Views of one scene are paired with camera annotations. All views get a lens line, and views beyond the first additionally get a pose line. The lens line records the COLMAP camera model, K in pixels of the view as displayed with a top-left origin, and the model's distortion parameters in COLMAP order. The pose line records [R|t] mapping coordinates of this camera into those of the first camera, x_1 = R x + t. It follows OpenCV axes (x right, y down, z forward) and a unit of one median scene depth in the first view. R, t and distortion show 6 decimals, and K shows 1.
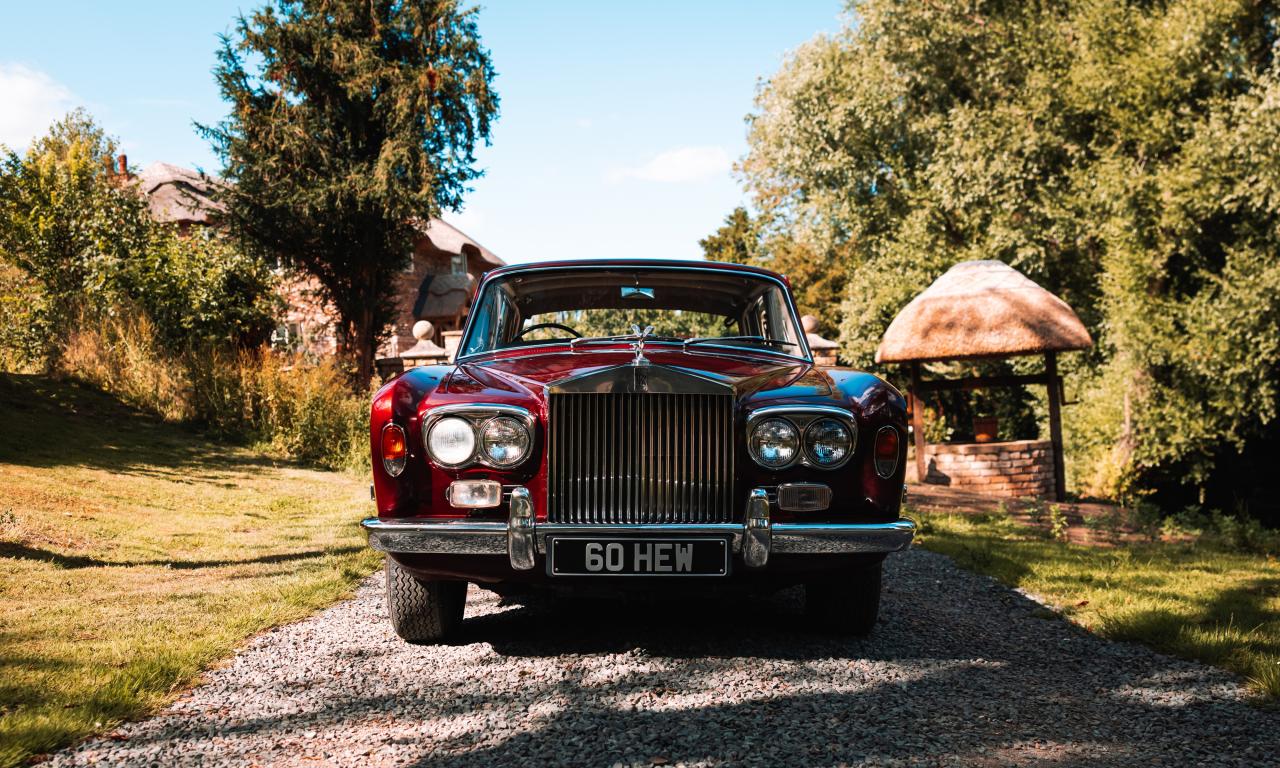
lens RADIAL K [[1754.4, 0, 640.0], [0, 1754.4, 384.0], [0, 0, 1]] dist [0.022258, -0.022167]
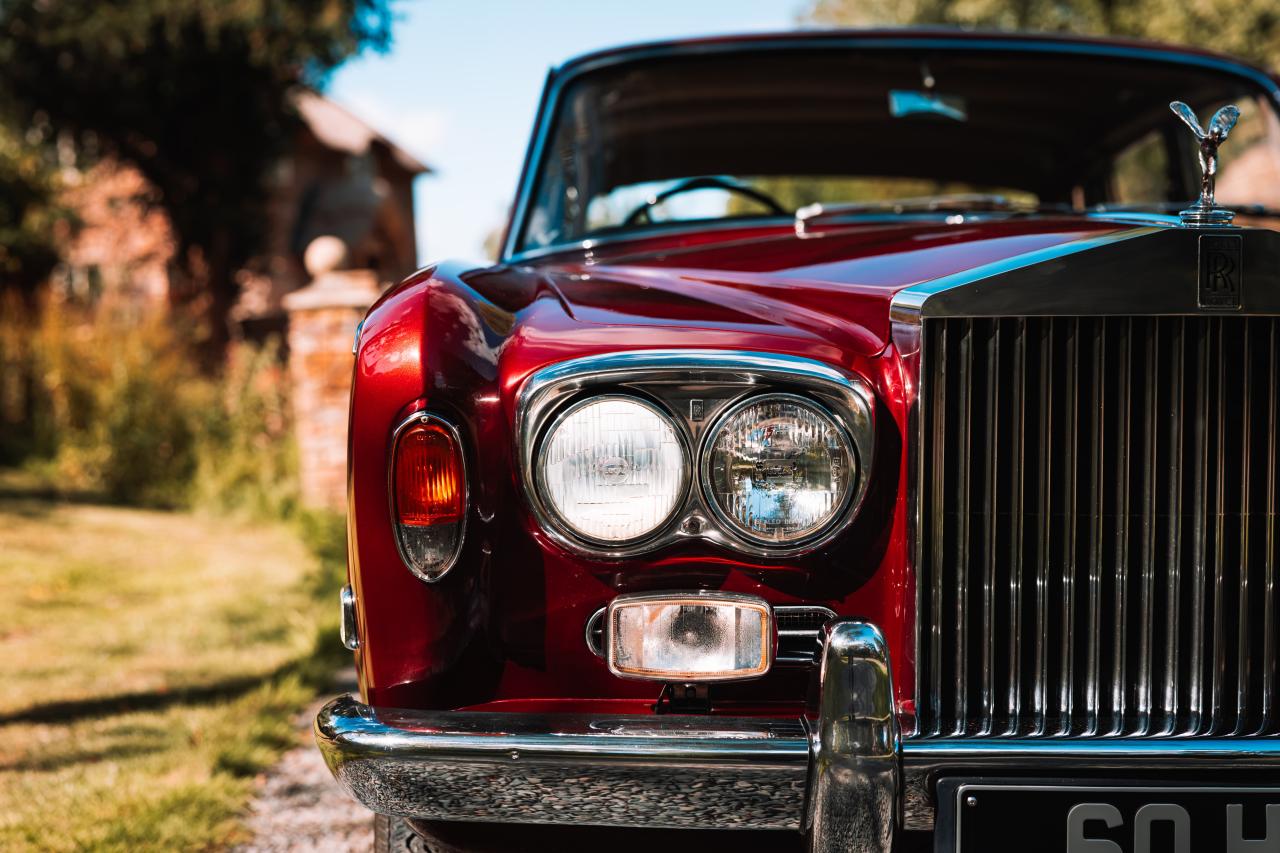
lens RADIAL K [[2183.3, 0, 640.0], [0, 2183.3, 426.5], [0, 0, 1]] dist [0.006387, -0.003582]
pose [[0.998673, -0.006493, 0.051082, -0.119863], [0.005345, 0.999731, 0.022577, 0.015555], [-0.051215, -0.022274, 0.998439, 0.595159]]
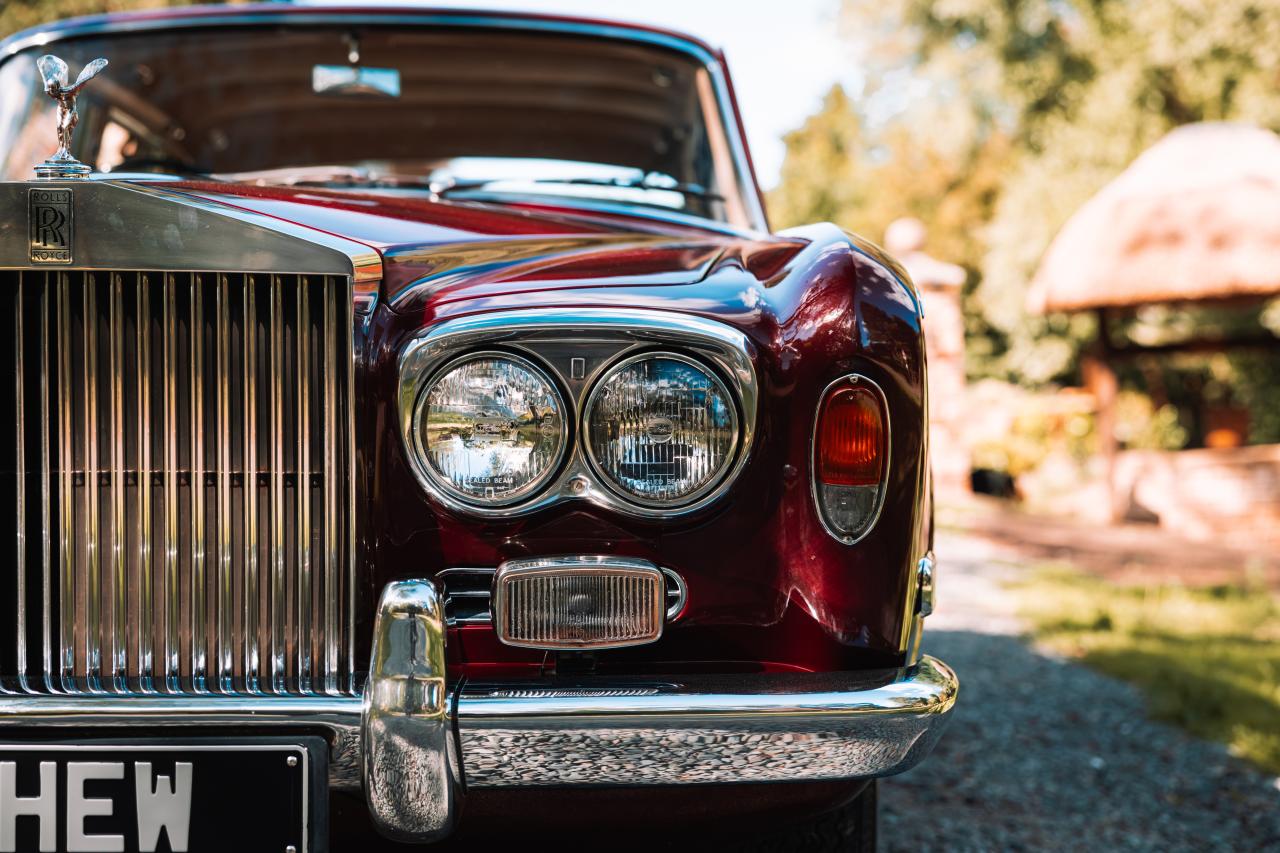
lens RADIAL K [[2183.3, 0, 640.0], [0, 2183.3, 426.5], [0, 0, 1]] dist [0.006387, -0.003582]
pose [[0.997209, -0.004781, -0.074506, 0.129025], [0.006011, 0.999849, 0.016296, 0.026010], [0.074417, -0.016699, 0.997087, 0.598447]]
